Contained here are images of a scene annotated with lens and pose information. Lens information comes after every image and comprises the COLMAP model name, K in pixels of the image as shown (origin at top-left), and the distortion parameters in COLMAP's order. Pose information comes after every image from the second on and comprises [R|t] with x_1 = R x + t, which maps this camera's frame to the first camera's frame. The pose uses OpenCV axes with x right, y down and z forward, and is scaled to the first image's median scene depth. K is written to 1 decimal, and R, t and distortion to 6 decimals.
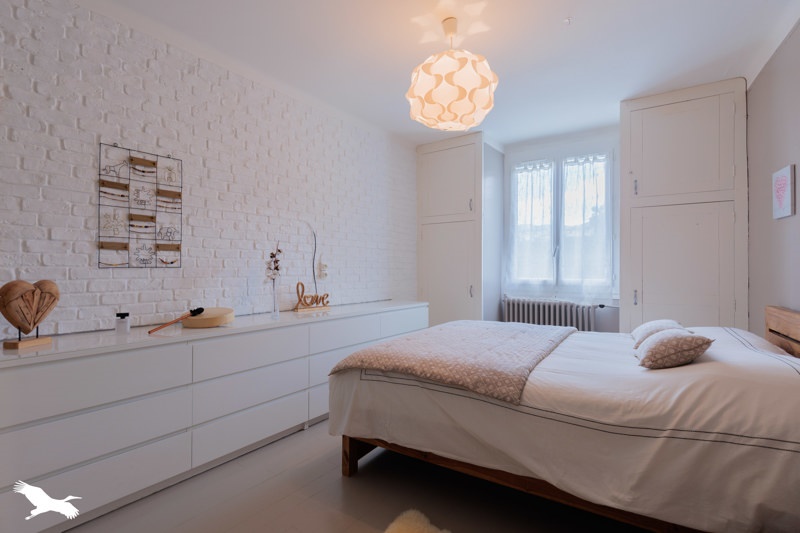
lens RADIAL K [[401.0, 0, 400.0], [0, 401.0, 266.5], [0, 0, 1]] dist [0.002157, 0.000226]
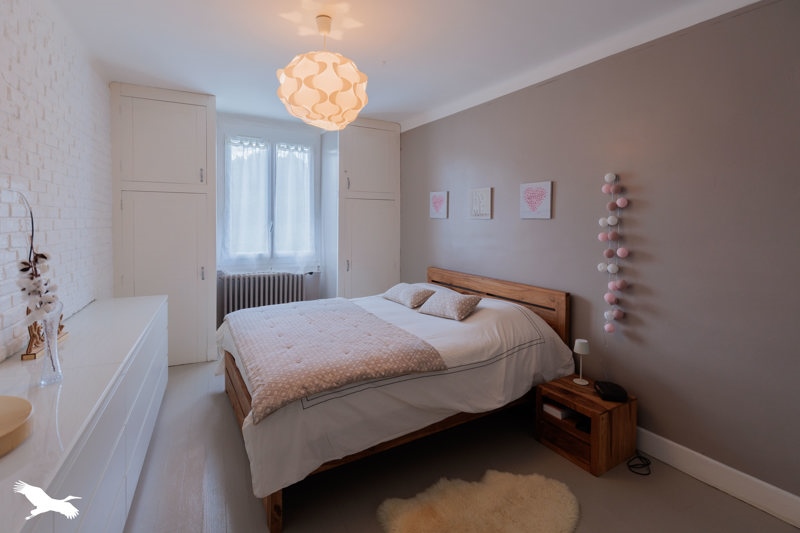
lens RADIAL K [[378.2, 0, 398.7], [0, 378.2, 224.7], [0, 0, 1]] dist [0.000439, 0.000010]
pose [[0.434259, -0.008474, 0.900748, -0.445959], [-0.021904, 0.999561, 0.019963, -0.082678], [-0.900522, -0.028399, 0.433883, 0.281960]]
